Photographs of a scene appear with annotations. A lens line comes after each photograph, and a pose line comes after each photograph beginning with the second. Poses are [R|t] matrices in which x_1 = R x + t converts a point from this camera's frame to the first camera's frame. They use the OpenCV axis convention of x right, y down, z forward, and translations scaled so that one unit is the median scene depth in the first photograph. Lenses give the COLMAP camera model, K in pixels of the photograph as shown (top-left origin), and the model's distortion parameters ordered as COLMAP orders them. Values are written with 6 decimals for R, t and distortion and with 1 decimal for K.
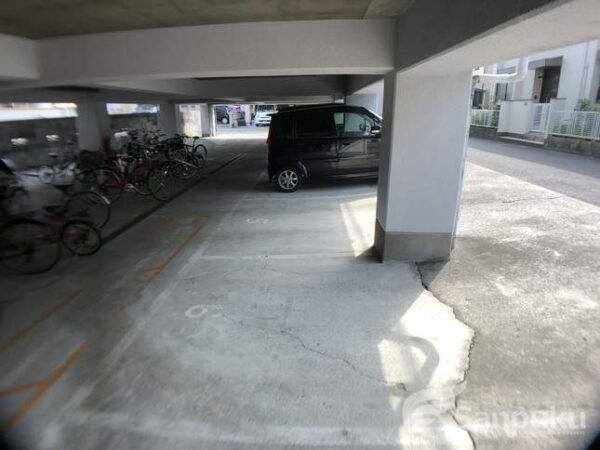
lens RADIAL K [[339.3, 0, 300.0], [0, 339.3, 225.0], [0, 0, 1]] dist [-0.093834, 0.014522]
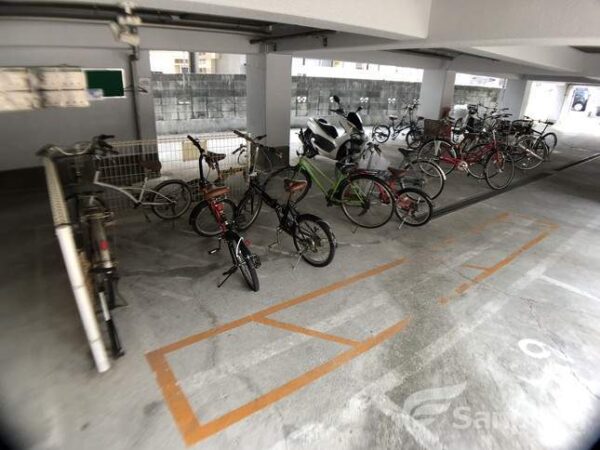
lens RADIAL K [[339.3, 0, 300.0], [0, 339.3, 225.0], [0, 0, 1]] dist [-0.093834, 0.014522]
pose [[0.663441, 0.322566, -0.675128, -0.170065], [-0.273340, 0.944423, 0.182623, -0.001427], [0.696514, 0.063379, 0.714739, 0.039852]]
